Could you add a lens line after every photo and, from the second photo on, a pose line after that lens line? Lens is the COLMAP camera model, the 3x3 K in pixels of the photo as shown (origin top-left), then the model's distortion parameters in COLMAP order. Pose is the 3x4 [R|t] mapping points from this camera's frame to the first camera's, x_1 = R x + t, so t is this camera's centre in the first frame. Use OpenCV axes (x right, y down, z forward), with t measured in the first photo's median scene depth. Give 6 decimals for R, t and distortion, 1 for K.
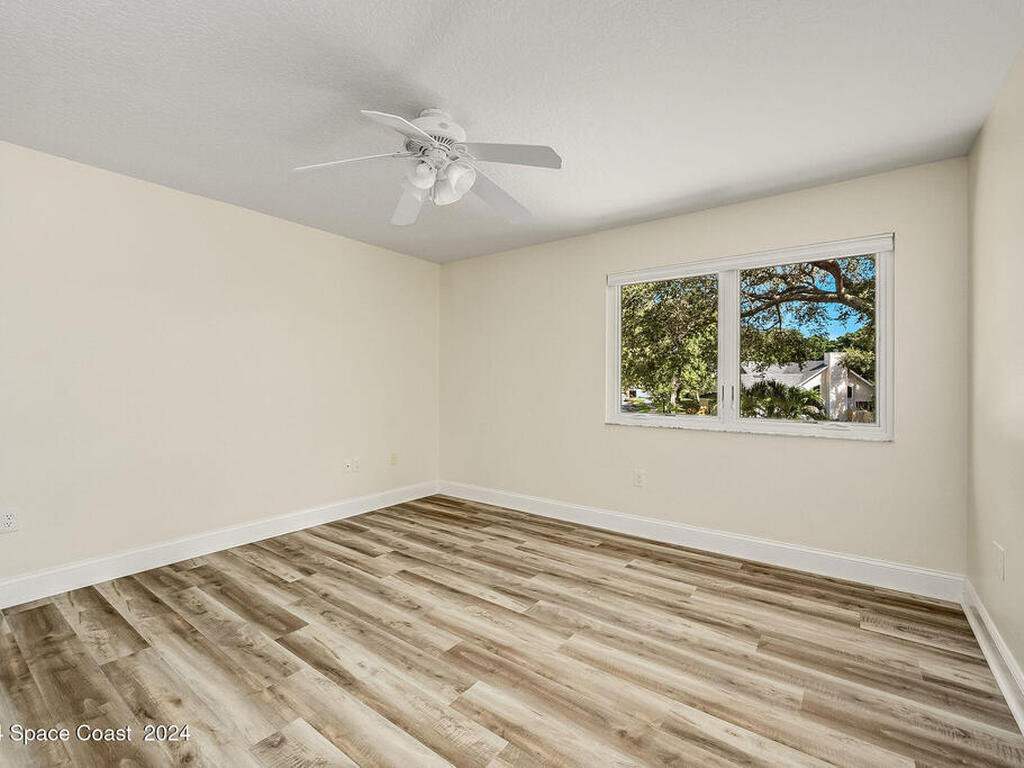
lens RADIAL K [[455.0, 0, 508.7], [0, 455.0, 382.8], [0, 0, 1]] dist [0.001860, 0.000160]
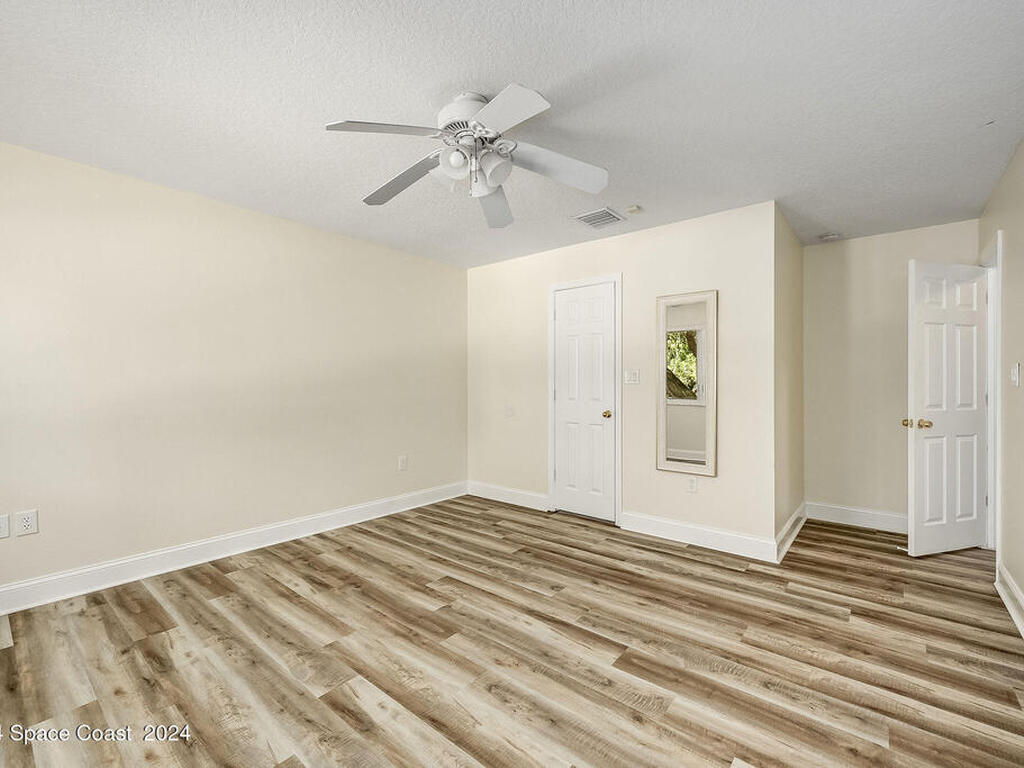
lens RADIAL K [[455.0, 0, 508.7], [0, 455.0, 382.8], [0, 0, 1]] dist [0.001860, 0.000160]
pose [[-0.998256, -0.005195, 0.058808, -0.250948], [-0.005089, 0.999985, 0.001961, -0.005789], [-0.058818, 0.001658, -0.998267, 1.615029]]
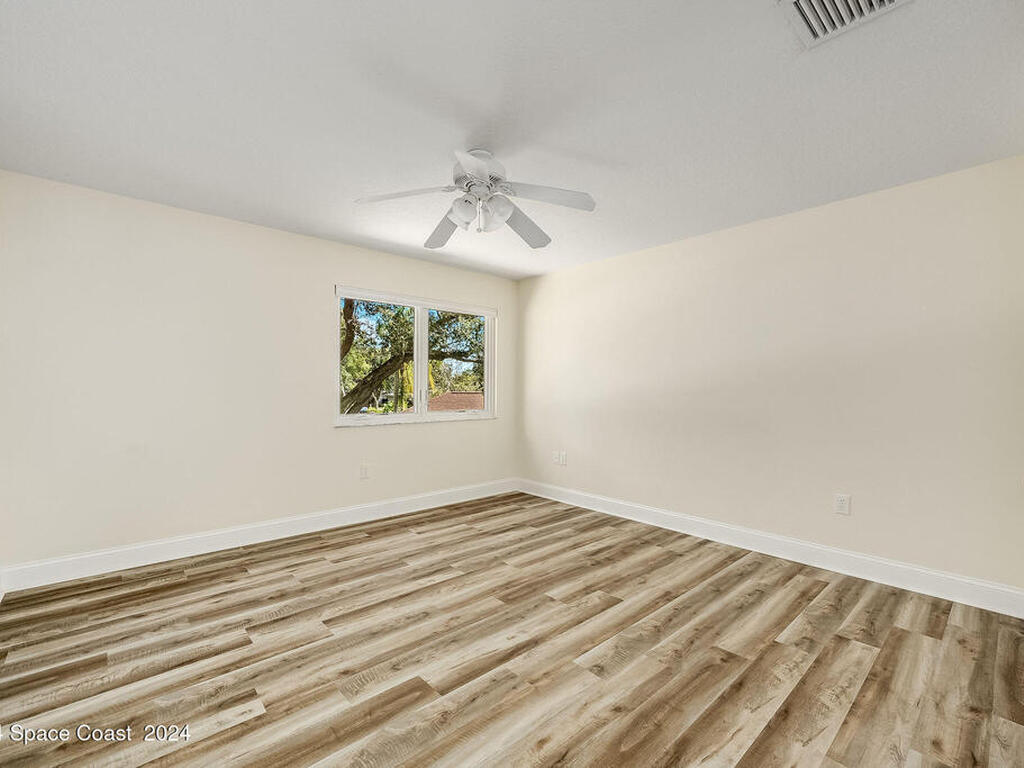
lens RADIAL K [[455.0, 0, 508.7], [0, 455.0, 382.8], [0, 0, 1]] dist [0.001860, 0.000160]
pose [[0.202801, 0.008948, 0.979179, -1.060596], [0.000896, 0.999956, -0.009323, -0.001084], [-0.979219, 0.002768, 0.202785, 0.573794]]
